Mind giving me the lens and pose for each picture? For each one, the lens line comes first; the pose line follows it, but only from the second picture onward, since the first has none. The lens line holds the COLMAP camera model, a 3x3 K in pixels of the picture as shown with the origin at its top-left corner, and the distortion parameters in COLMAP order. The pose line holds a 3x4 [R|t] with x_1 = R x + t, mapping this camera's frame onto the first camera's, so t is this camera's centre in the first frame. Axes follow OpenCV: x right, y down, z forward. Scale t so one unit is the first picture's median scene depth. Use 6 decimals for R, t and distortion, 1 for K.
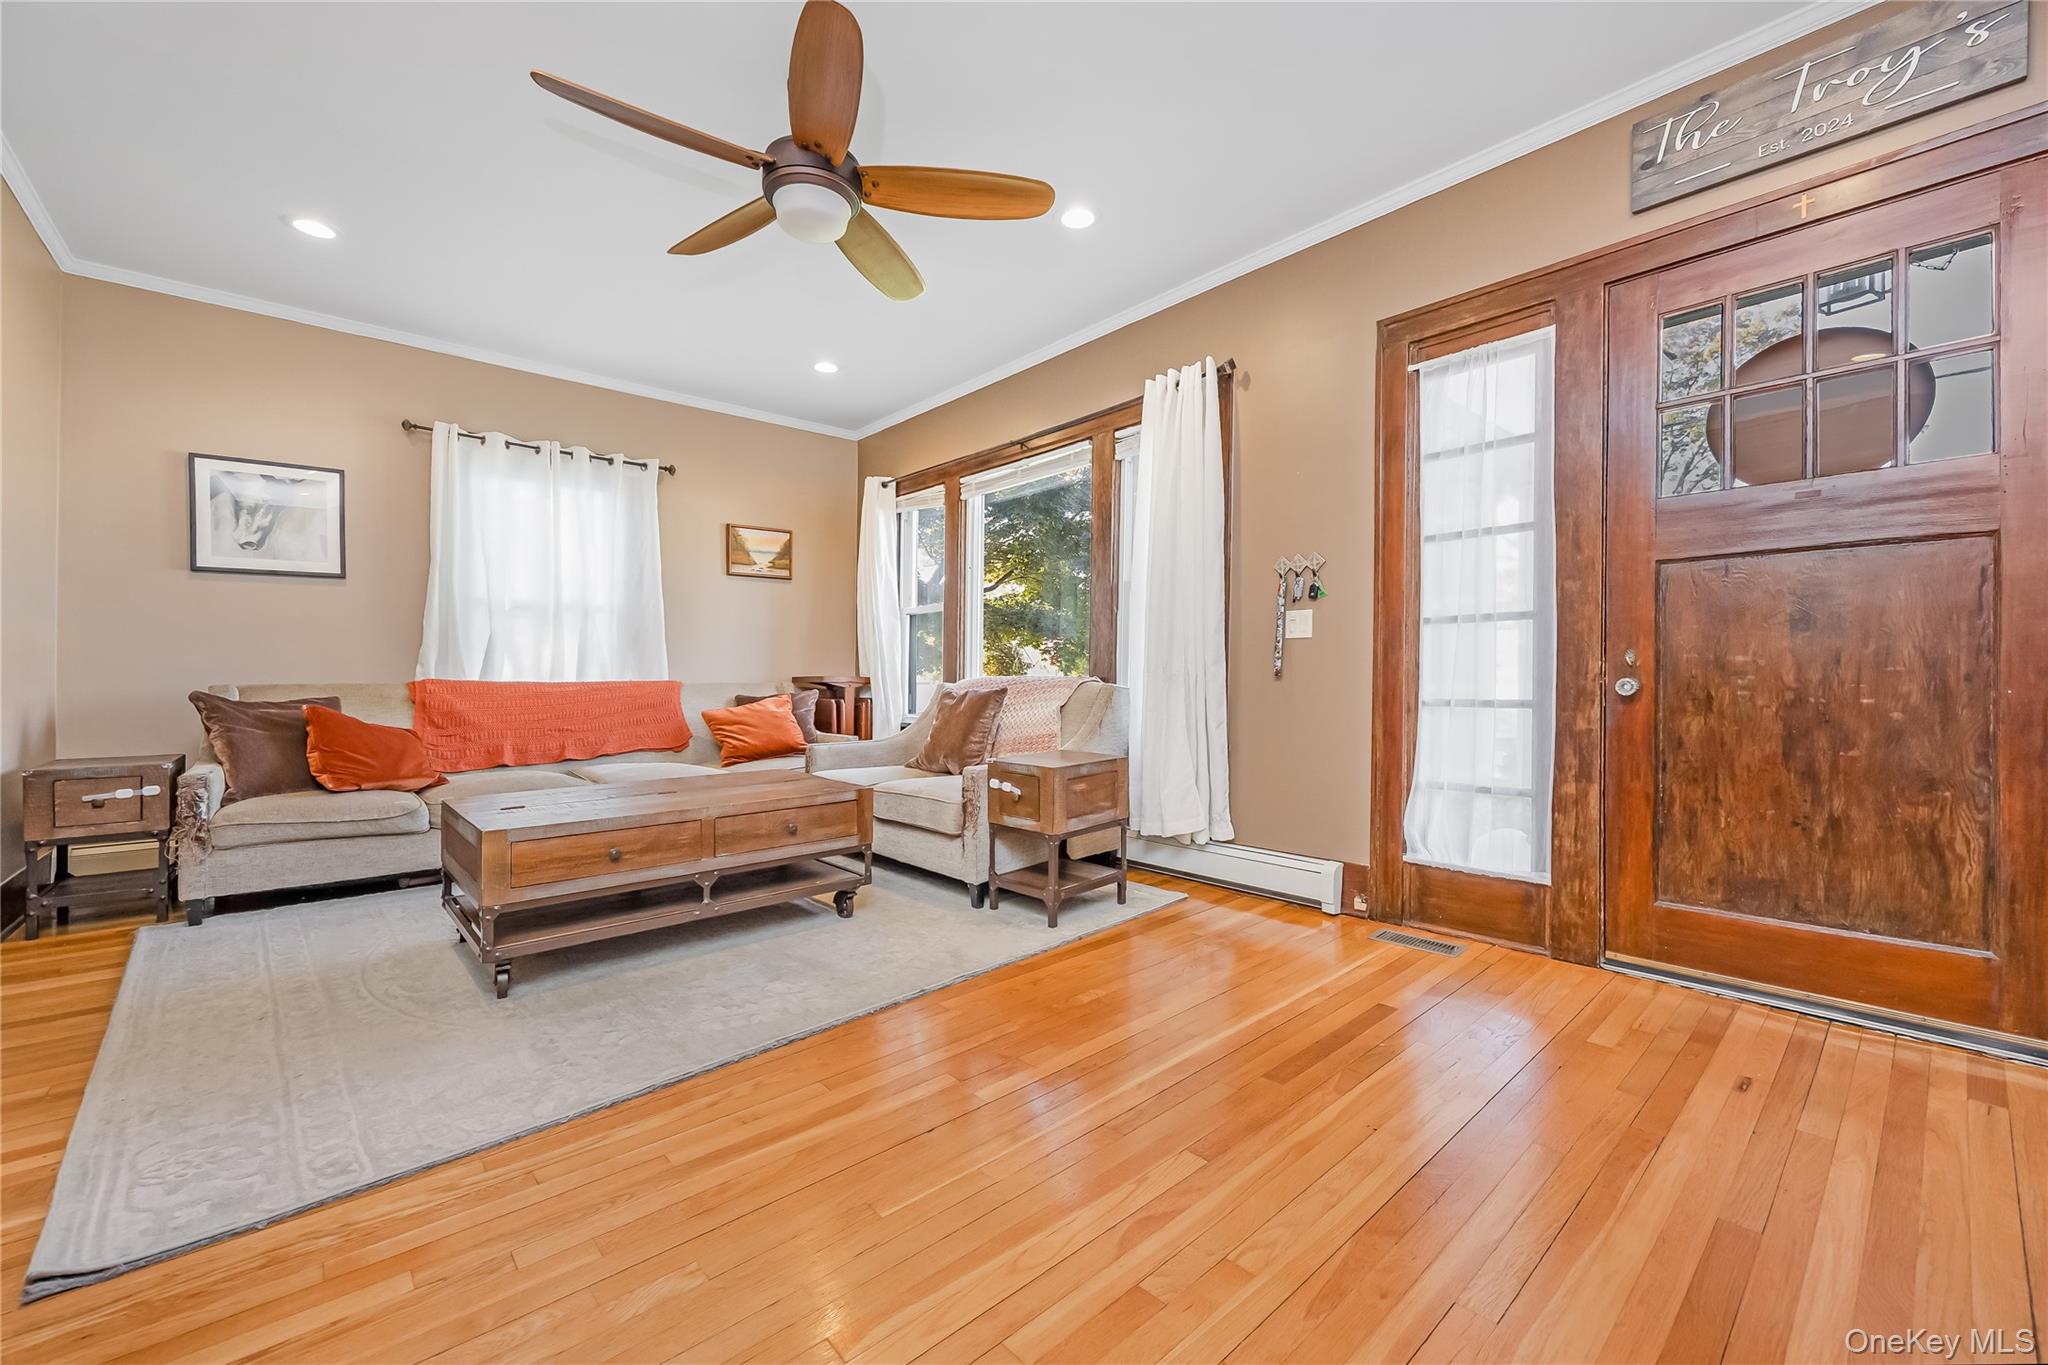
lens RADIAL K [[804.4, 0, 1029.0], [0, 804.4, 683.5], [0, 0, 1]] dist [-0.004882, 0.000074]
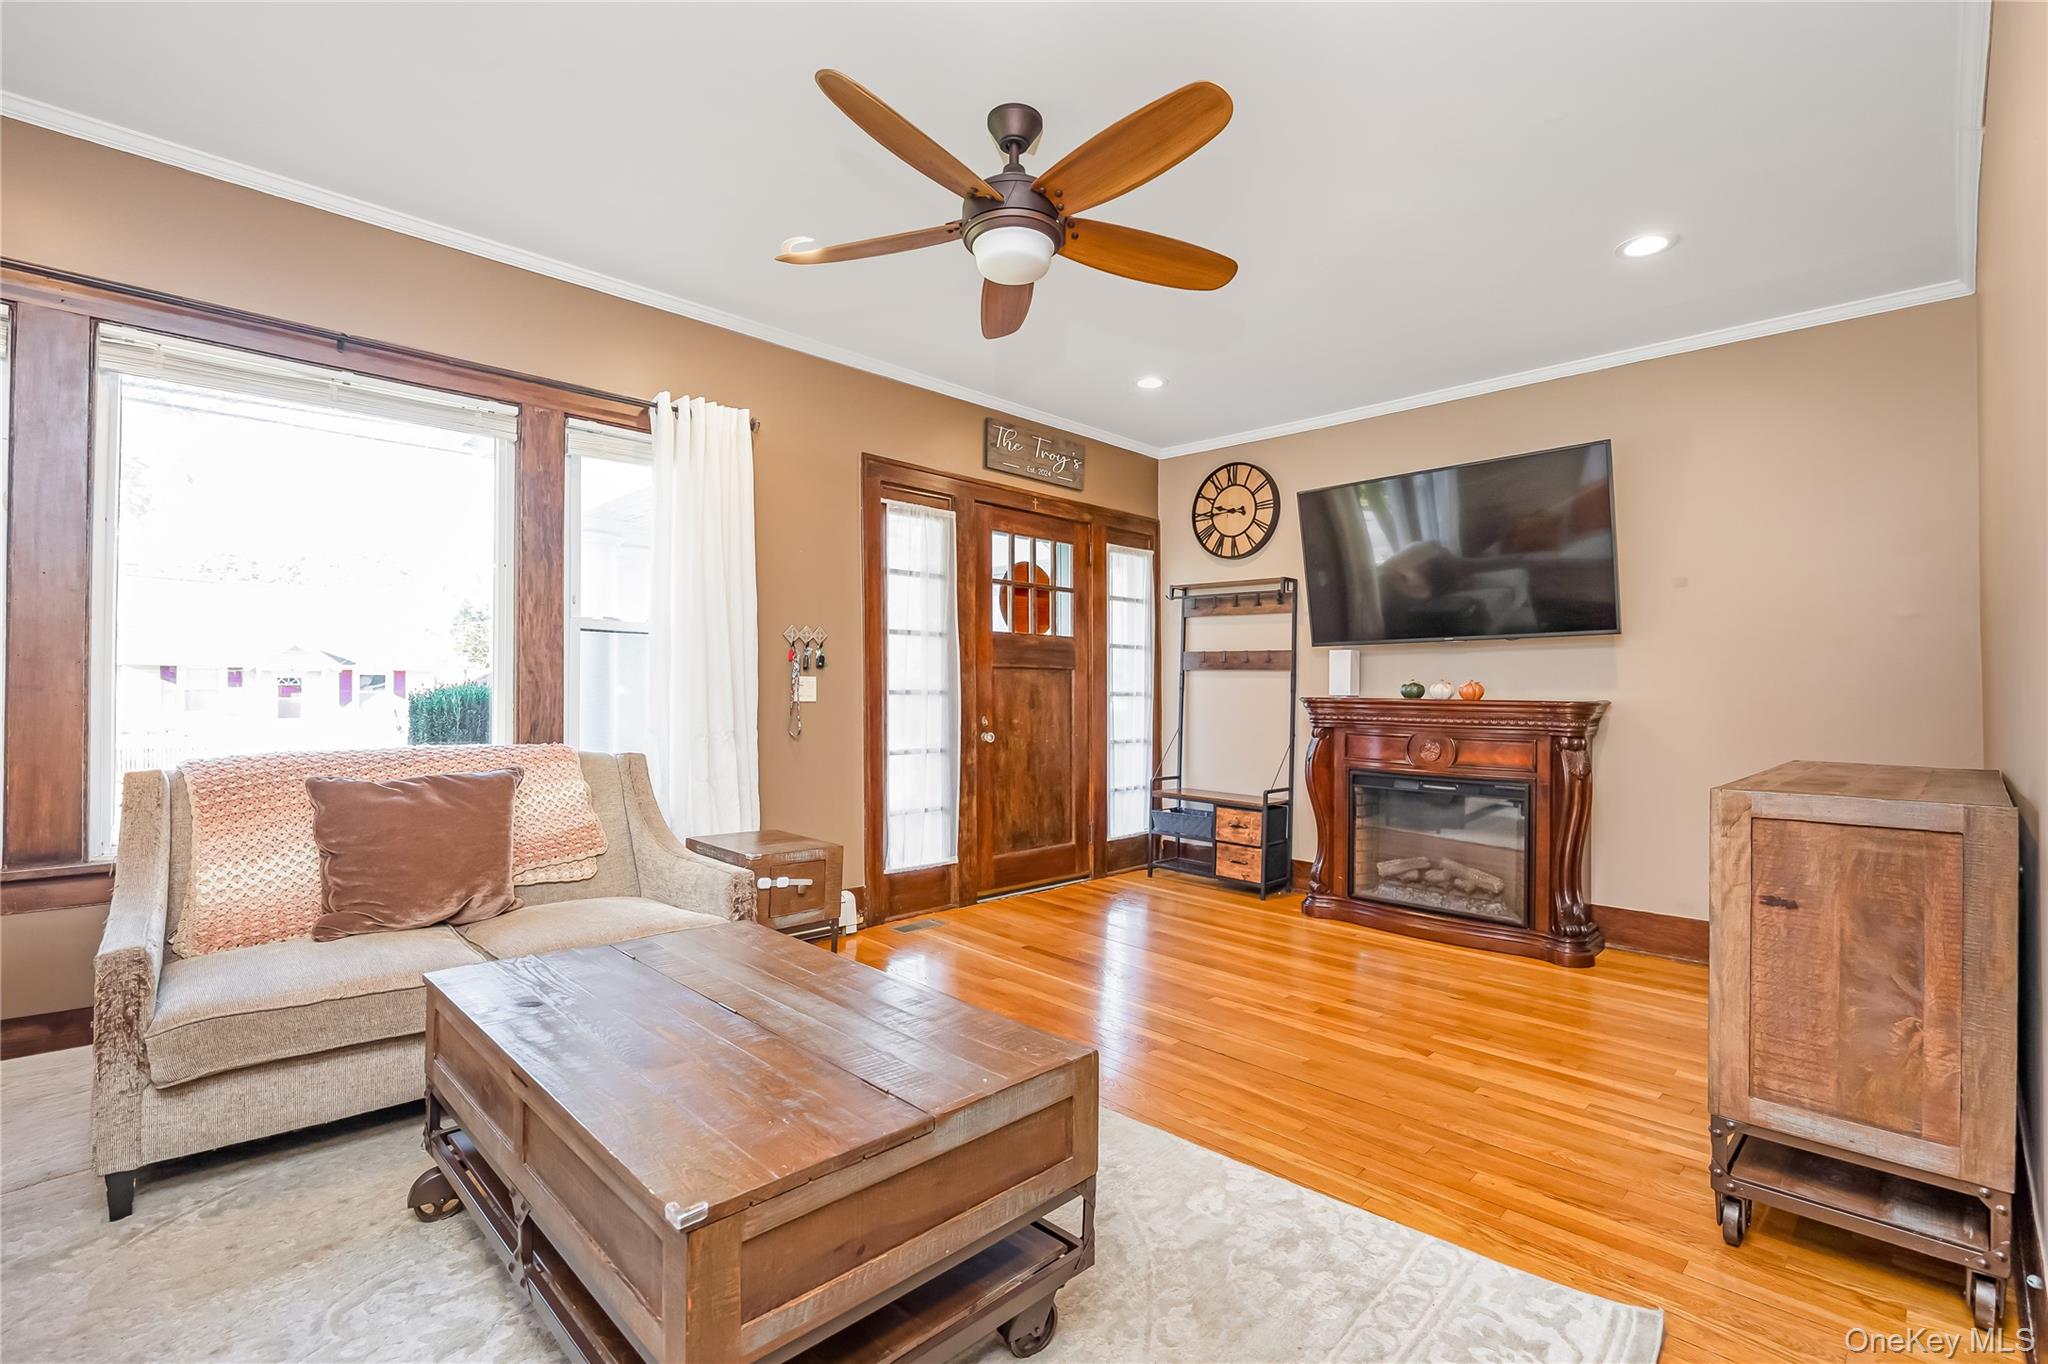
lens RADIAL K [[947.3, 0, 1033.3], [0, 947.3, 693.2], [0, 0, 1]] dist [-0.002742, -0.000126]
pose [[-0.055733, 0.005699, 0.998429, -1.119750], [0.001407, 0.999983, -0.005629, -0.068441], [-0.998445, 0.001091, -0.055740, 0.860869]]
